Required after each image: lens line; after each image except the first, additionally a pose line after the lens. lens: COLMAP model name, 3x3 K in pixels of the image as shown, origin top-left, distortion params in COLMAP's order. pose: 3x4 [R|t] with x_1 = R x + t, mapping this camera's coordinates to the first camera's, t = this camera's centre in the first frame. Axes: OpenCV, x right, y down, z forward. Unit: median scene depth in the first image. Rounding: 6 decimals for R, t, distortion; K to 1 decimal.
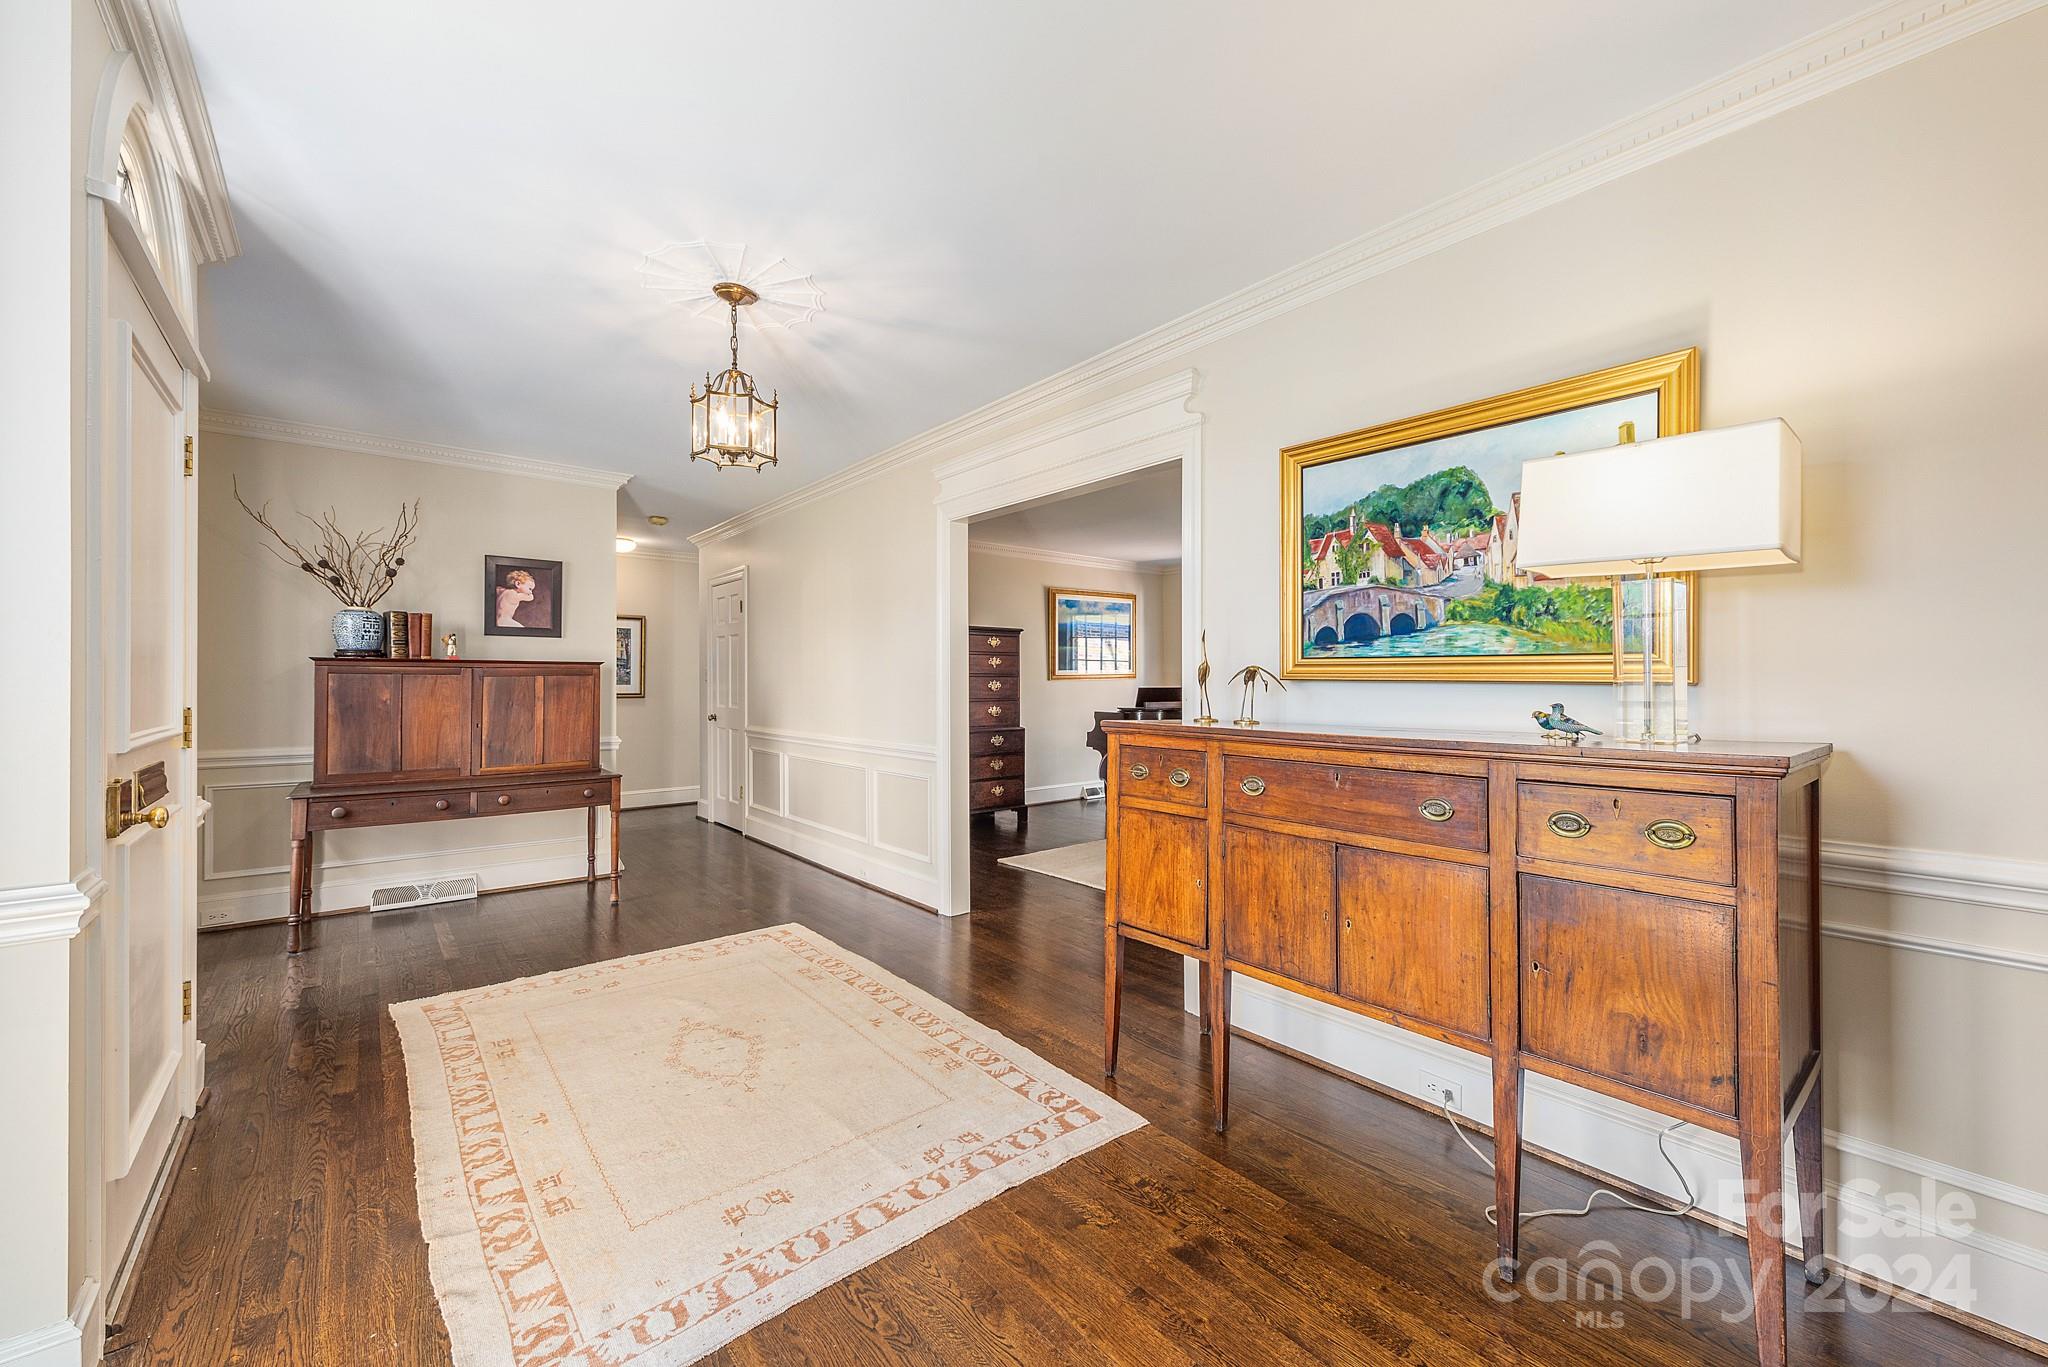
lens RADIAL K [[802.3, 0, 1028.7], [0, 802.3, 677.7], [0, 0, 1]] dist [0.006989, -0.000572]
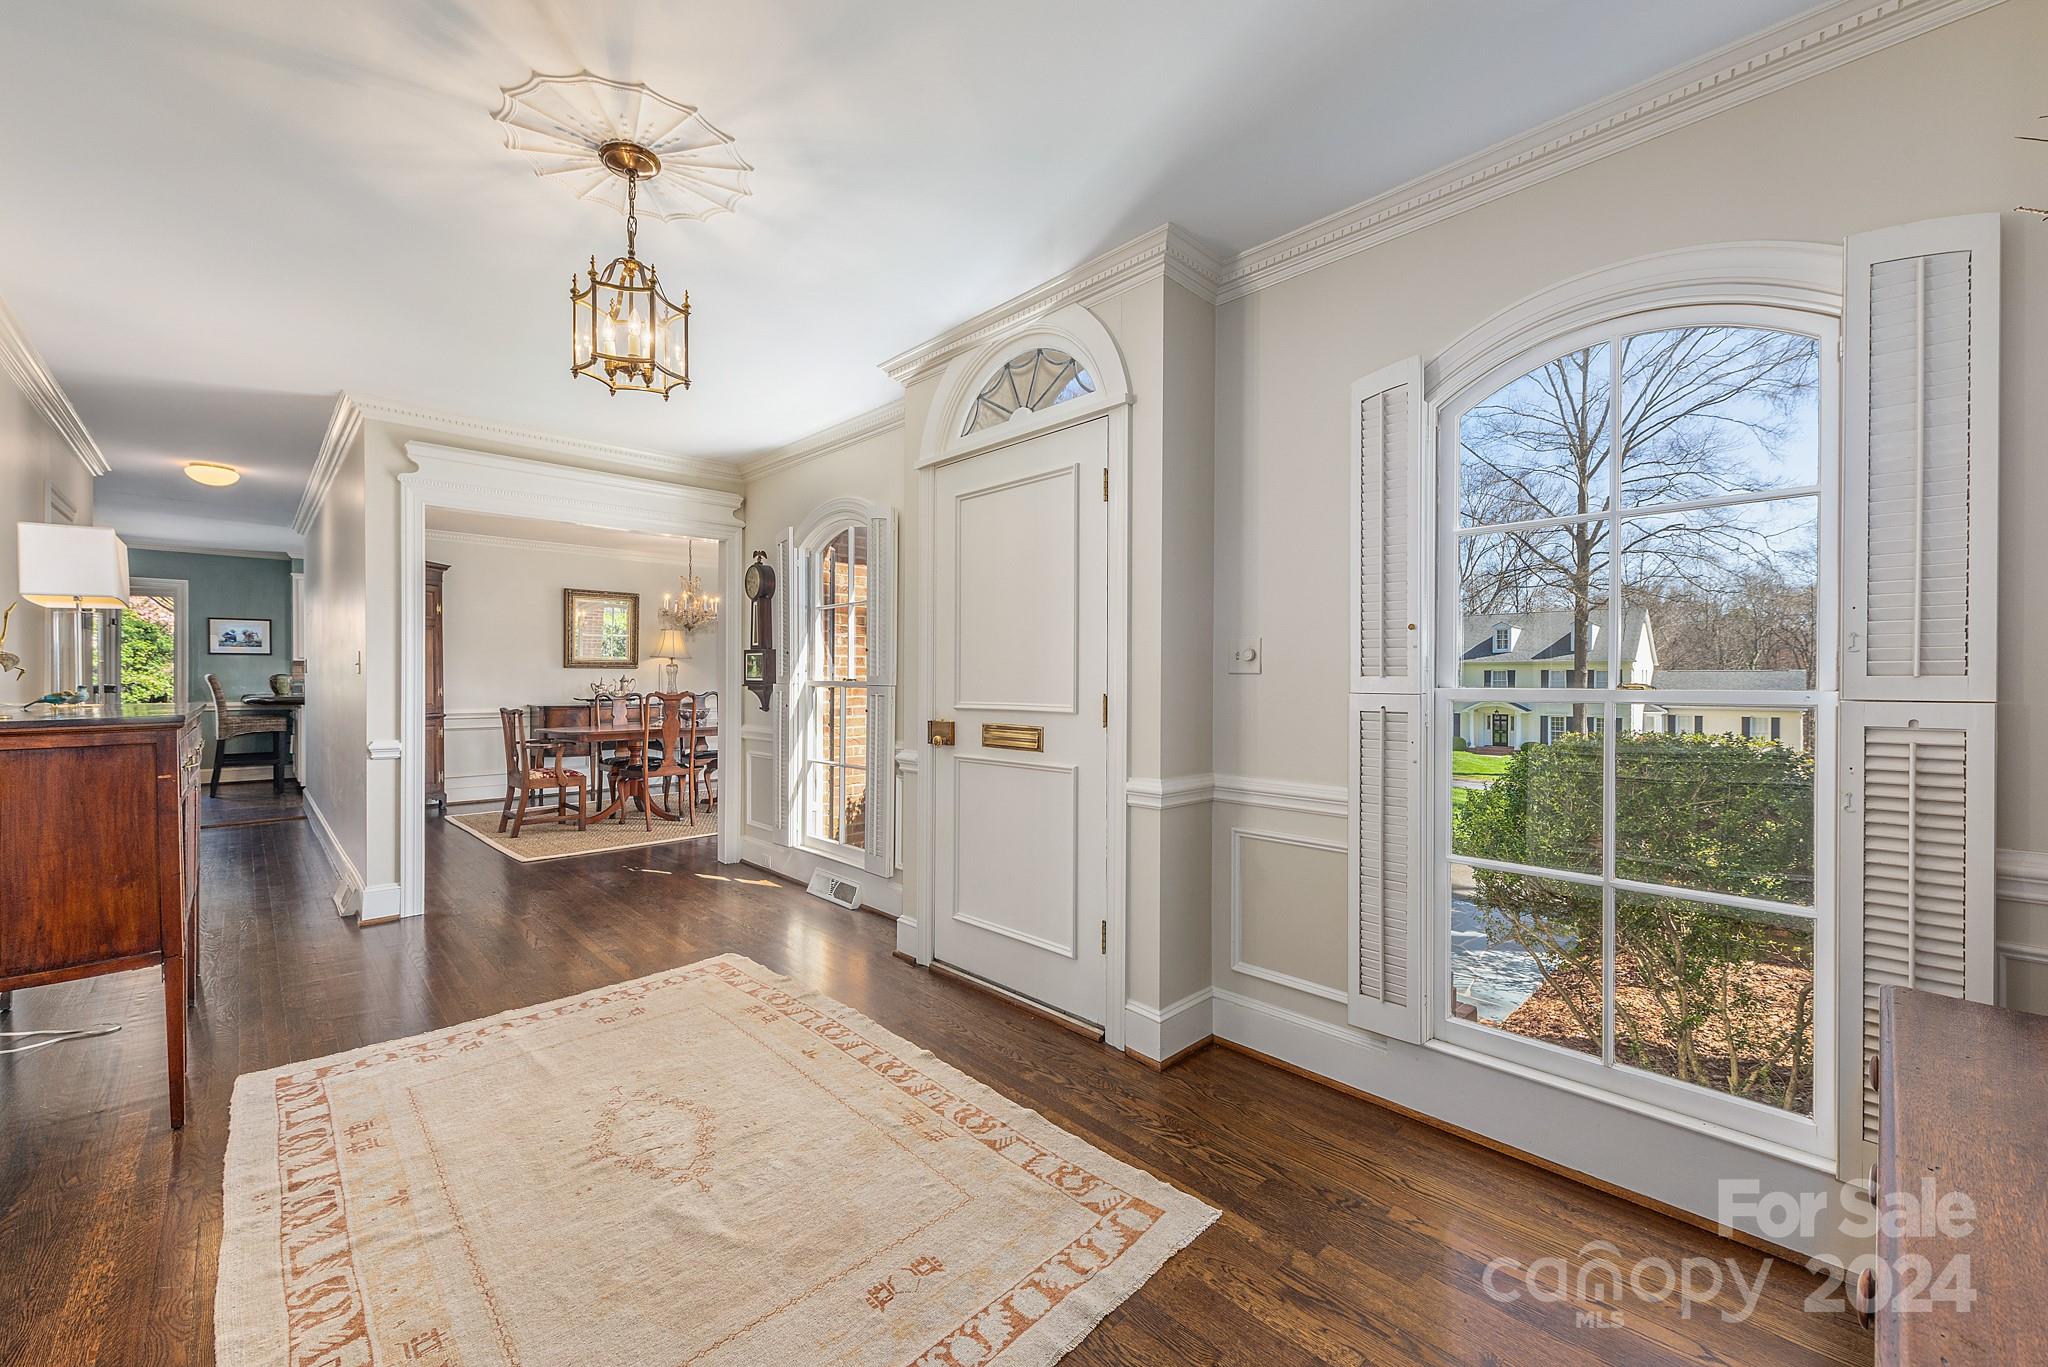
lens RADIAL K [[802.3, 0, 1026.8], [0, 802.3, 677.9], [0, 0, 1]] dist [0.006989, -0.000572]
pose [[-0.996942, -0.001000, -0.078138, -0.775490], [-0.001035, 0.999999, 0.000408, 0.013655], [0.078137, 0.000487, -0.996942, 2.037686]]
